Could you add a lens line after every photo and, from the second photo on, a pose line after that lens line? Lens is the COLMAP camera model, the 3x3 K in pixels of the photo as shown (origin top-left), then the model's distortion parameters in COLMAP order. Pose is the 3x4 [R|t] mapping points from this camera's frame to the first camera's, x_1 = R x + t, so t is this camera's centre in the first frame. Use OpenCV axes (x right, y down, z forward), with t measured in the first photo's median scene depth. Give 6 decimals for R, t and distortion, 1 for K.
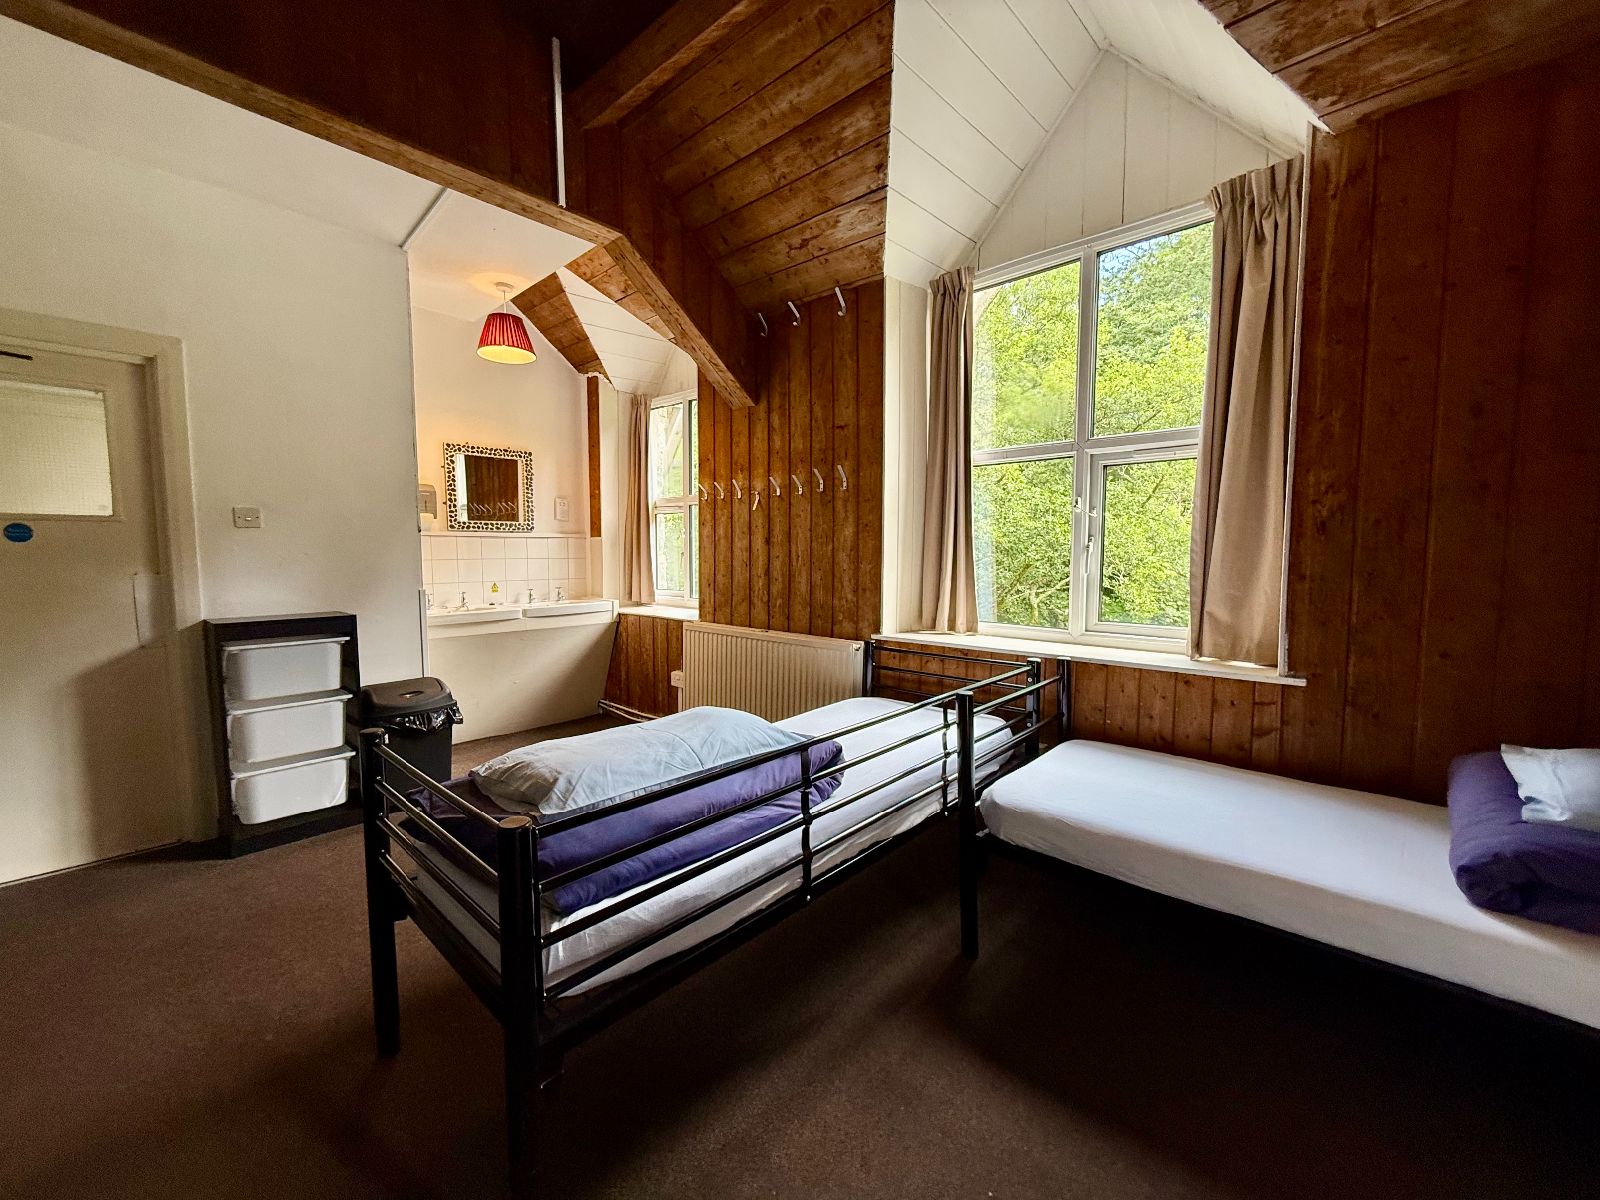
lens RADIAL K [[641.6, 0, 803.2], [0, 641.6, 595.9], [0, 0, 1]] dist [0.007735, 0.000691]
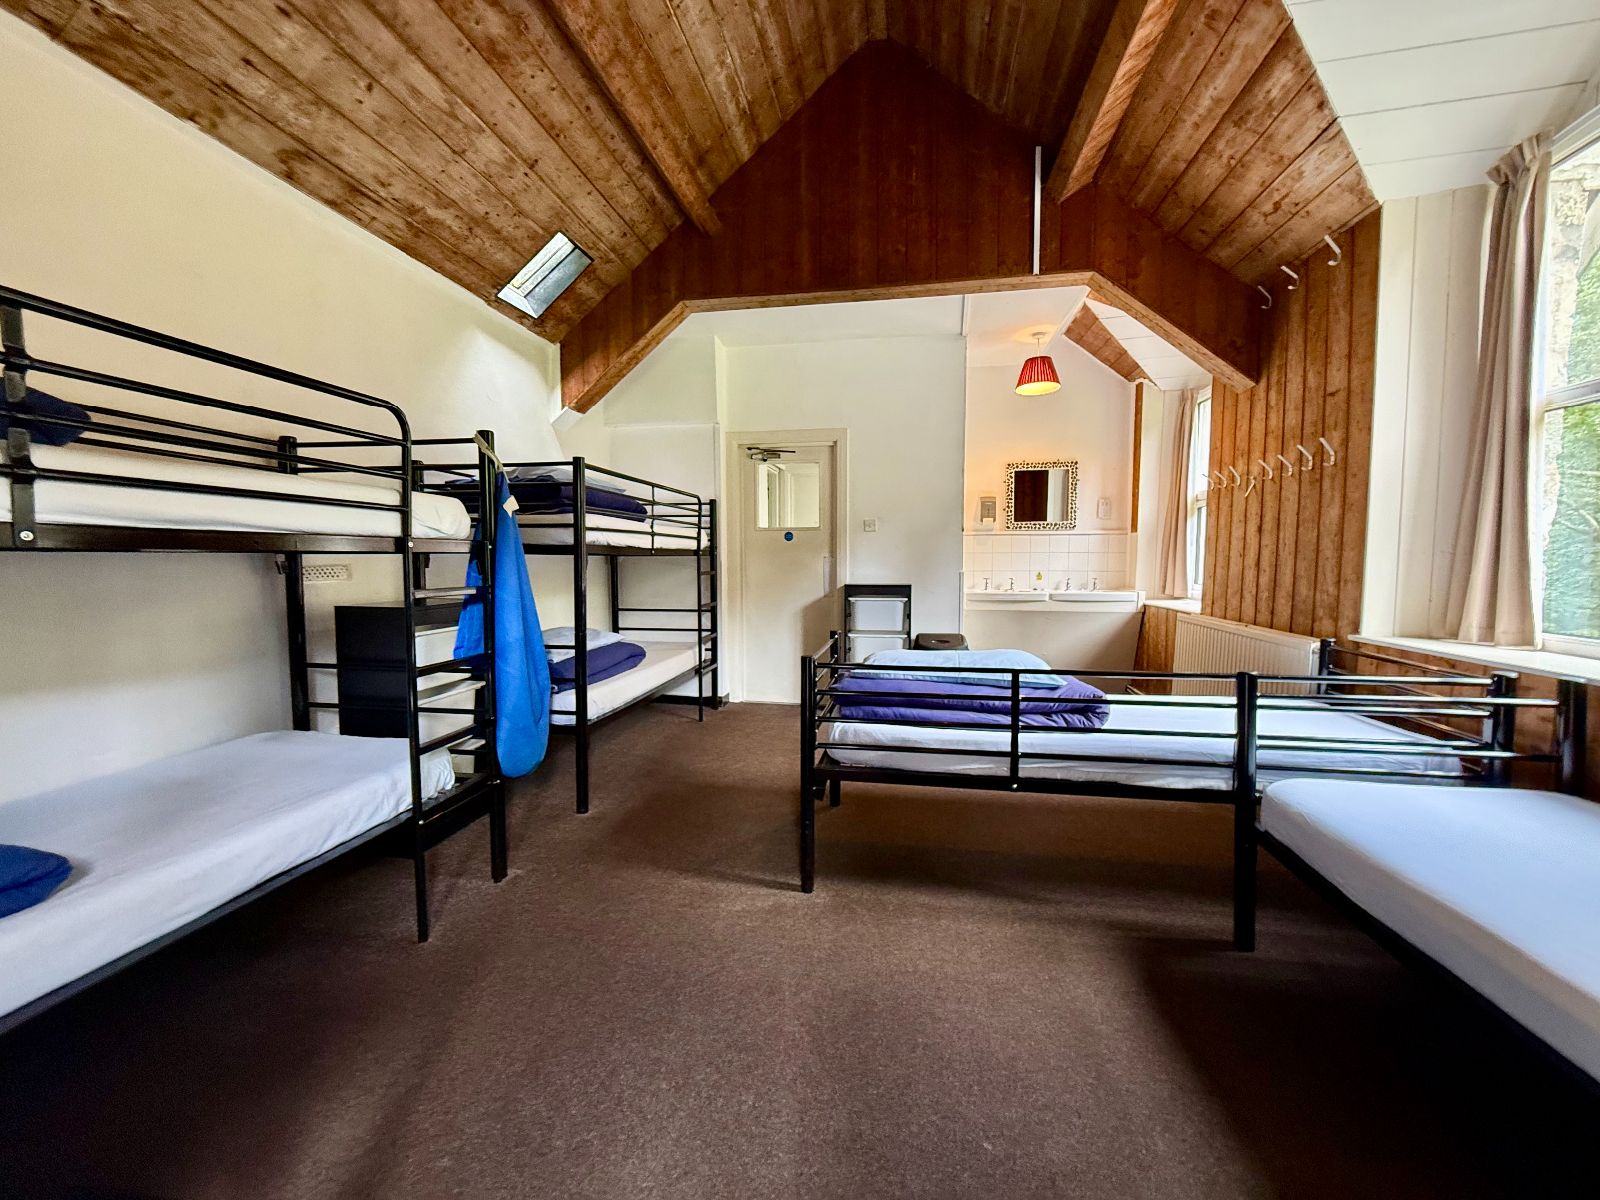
lens RADIAL K [[641.6, 0, 803.2], [0, 641.6, 595.9], [0, 0, 1]] dist [0.007735, 0.000691]
pose [[0.540772, 0.051295, -0.839604, 0.428483], [-0.059484, 0.997972, 0.022658, 0.032965], [0.839063, 0.037690, 0.542727, -0.058863]]
